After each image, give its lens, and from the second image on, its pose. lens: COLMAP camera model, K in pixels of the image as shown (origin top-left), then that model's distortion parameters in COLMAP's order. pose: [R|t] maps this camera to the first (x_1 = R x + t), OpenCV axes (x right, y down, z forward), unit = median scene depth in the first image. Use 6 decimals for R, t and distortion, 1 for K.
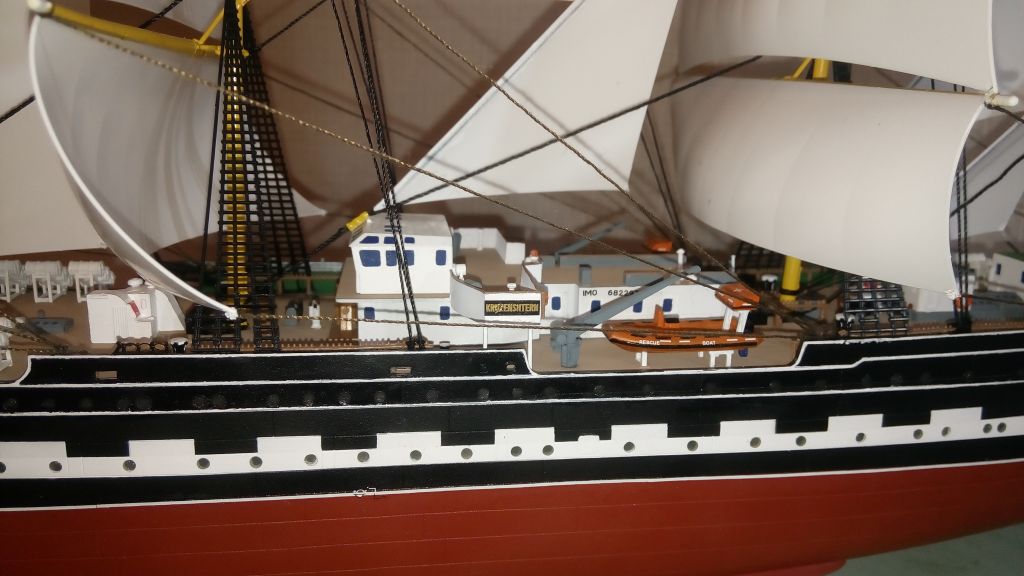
lens RADIAL K [[849.4, 0, 513.3], [0, 849.4, 283.8], [0, 0, 1]] dist [0.154555, -0.314483]
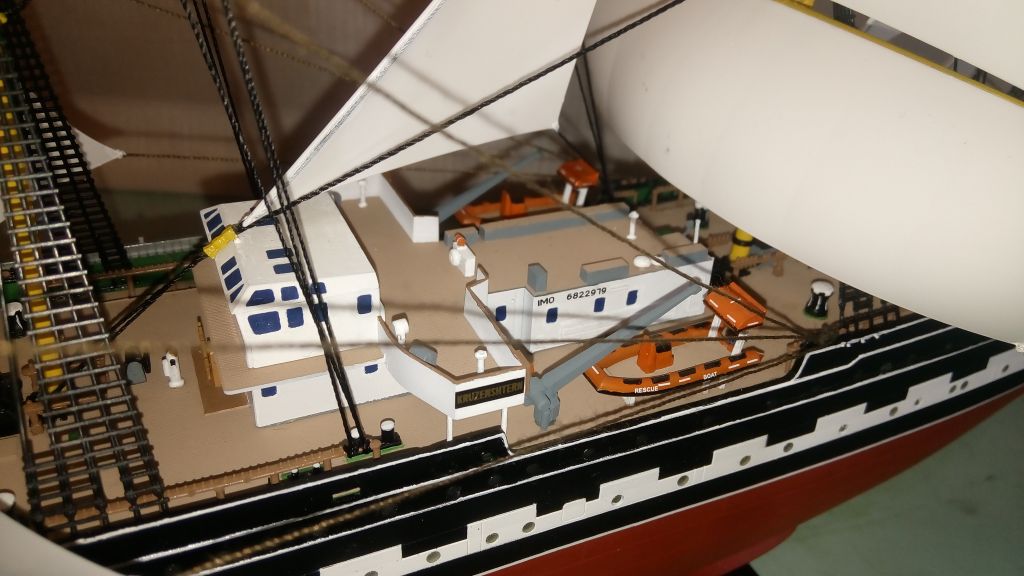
lens RADIAL K [[849.4, 0, 513.3], [0, 849.4, 283.8], [0, 0, 1]] dist [0.154555, -0.314483]
pose [[0.961442, -0.122679, 0.246129, -0.144400], [0.040339, 0.948218, 0.315049, -0.279579], [-0.272034, -0.292973, 0.916605, 0.316503]]
